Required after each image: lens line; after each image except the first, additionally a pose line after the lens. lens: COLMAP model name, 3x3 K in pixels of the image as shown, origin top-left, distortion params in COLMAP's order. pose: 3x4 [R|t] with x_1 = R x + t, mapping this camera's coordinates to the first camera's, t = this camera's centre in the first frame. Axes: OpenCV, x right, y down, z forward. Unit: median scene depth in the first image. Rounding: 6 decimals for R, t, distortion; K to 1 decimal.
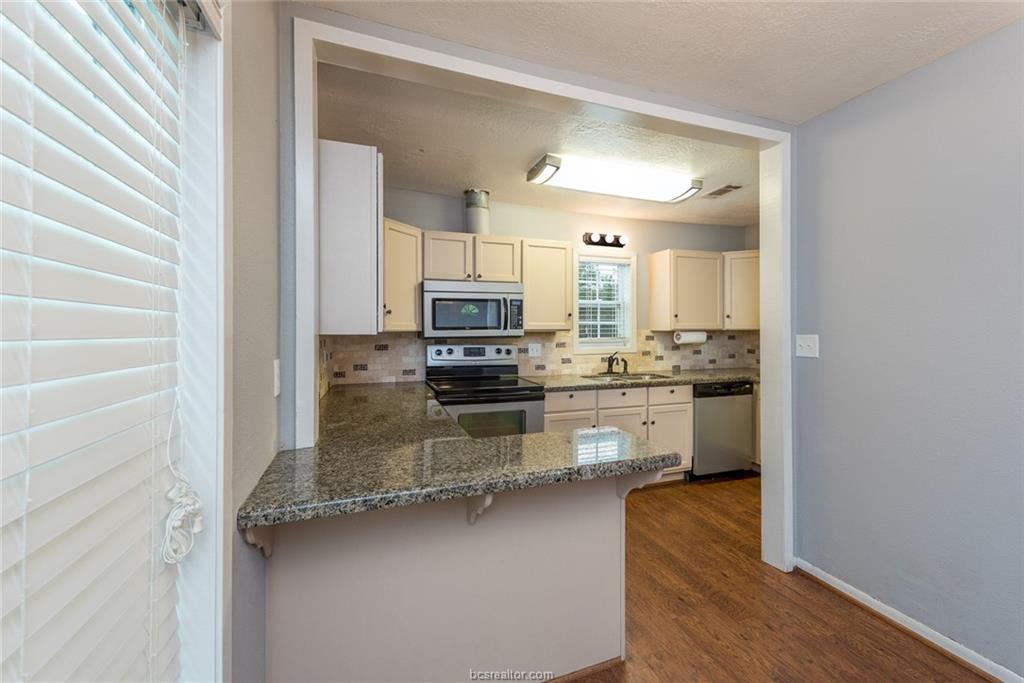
lens RADIAL K [[406.8, 0, 514.1], [0, 406.8, 335.9], [0, 0, 1]] dist [-0.002193, -0.000277]
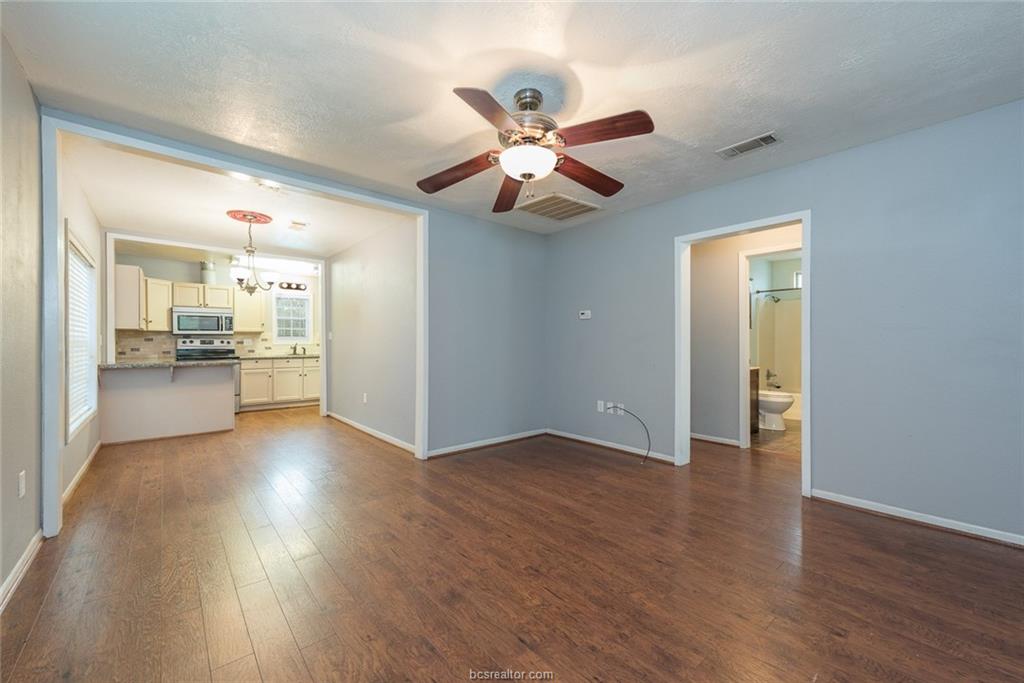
lens RADIAL K [[406.8, 0, 497.3], [0, 406.8, 342.9], [0, 0, 1]] dist [-0.002193, -0.000277]
pose [[0.940254, -0.000609, 0.340473, 0.561407], [0.002897, 0.999977, -0.006211, 0.058727], [-0.340461, 0.006826, 0.940234, -1.349720]]
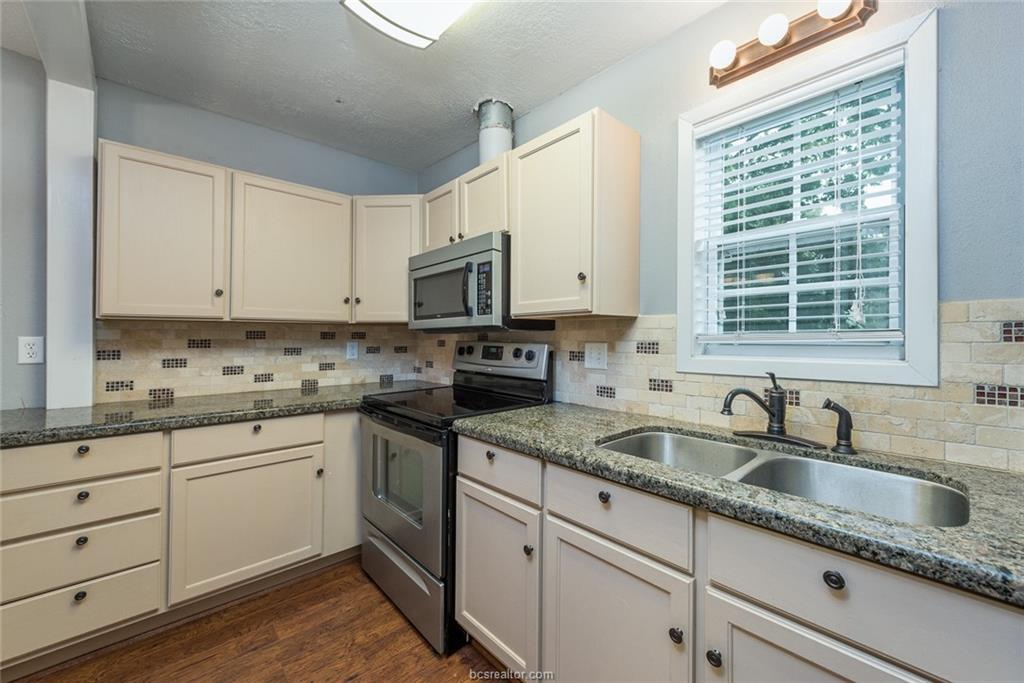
lens RADIAL K [[406.8, 0, 514.3], [0, 406.8, 342.4], [0, 0, 1]] dist [-0.002193, -0.000277]
pose [[0.389584, 0.013526, -0.920892, 0.521620], [-0.010604, 0.999892, 0.010200, 0.015656], [0.920930, 0.005791, 0.389685, 0.783298]]
